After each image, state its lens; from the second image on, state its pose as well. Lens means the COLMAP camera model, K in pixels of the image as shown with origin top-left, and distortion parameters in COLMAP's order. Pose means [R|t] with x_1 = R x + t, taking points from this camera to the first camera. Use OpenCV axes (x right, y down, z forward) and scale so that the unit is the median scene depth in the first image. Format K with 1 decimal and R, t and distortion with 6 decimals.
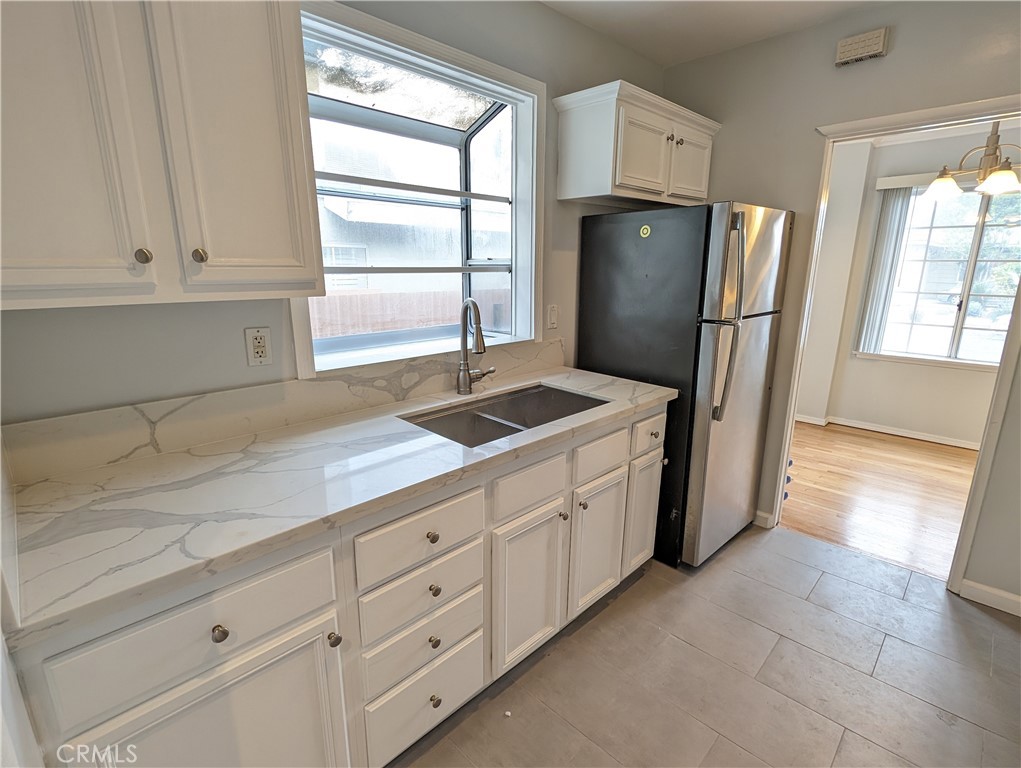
lens RADIAL K [[499.0, 0, 513.7], [0, 499.0, 384.7], [0, 0, 1]] dist [0.021179, -0.014357]
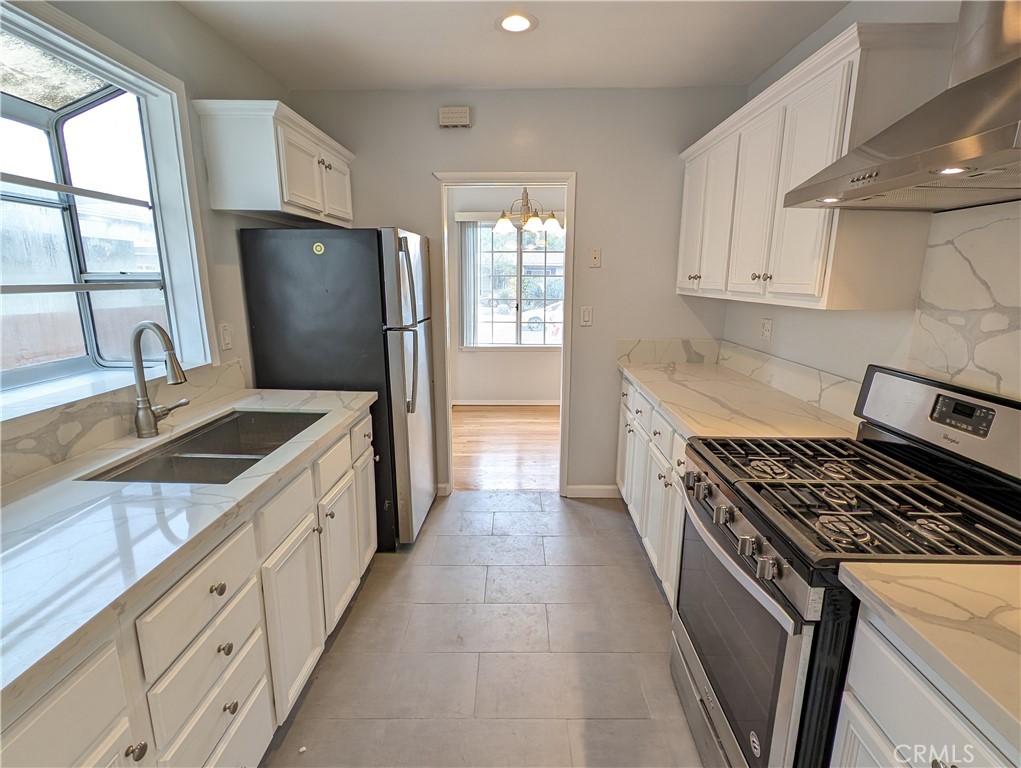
lens RADIAL K [[499.0, 0, 513.7], [0, 499.0, 384.7], [0, 0, 1]] dist [0.021179, -0.014357]
pose [[0.718658, -0.147091, 0.679628, -0.200201], [0.162711, 0.985809, 0.041302, -0.002291], [-0.676059, 0.080901, 0.732393, -0.020873]]
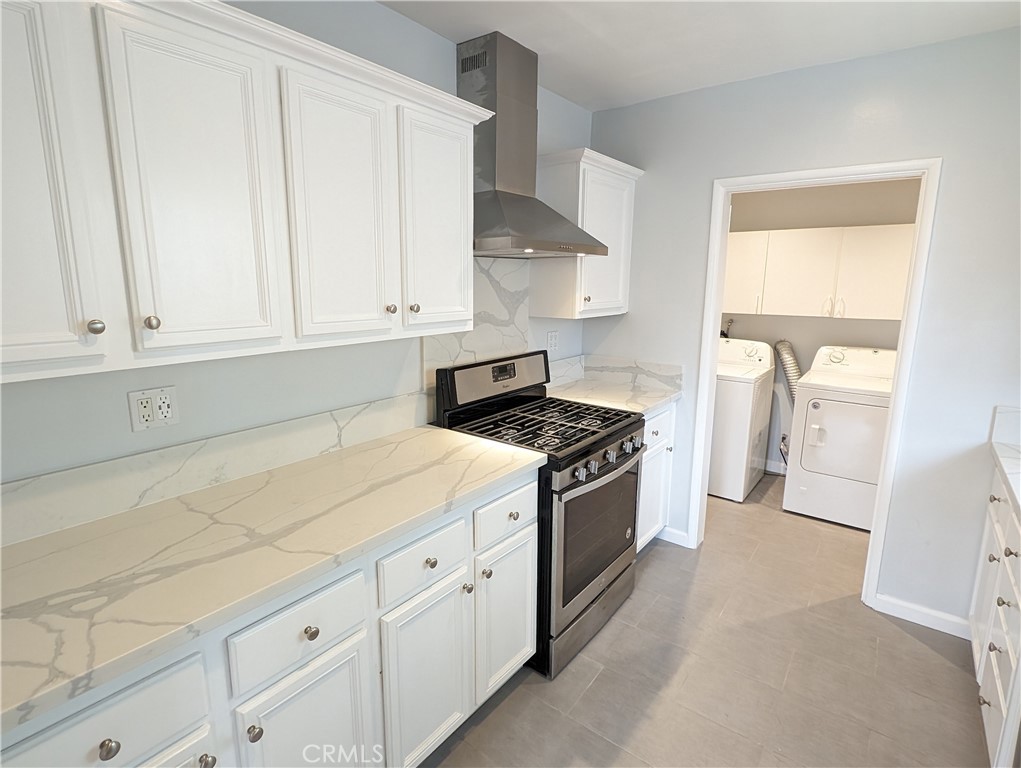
lens RADIAL K [[515.2, 0, 508.6], [0, 515.2, 373.9], [0, 0, 1]] dist [0.001914, -0.000313]
pose [[-0.993334, 0.012018, -0.114641, 0.664155], [-0.036532, 0.910457, 0.411986, -0.308068], [0.109327, 0.413428, -0.903950, 1.043967]]
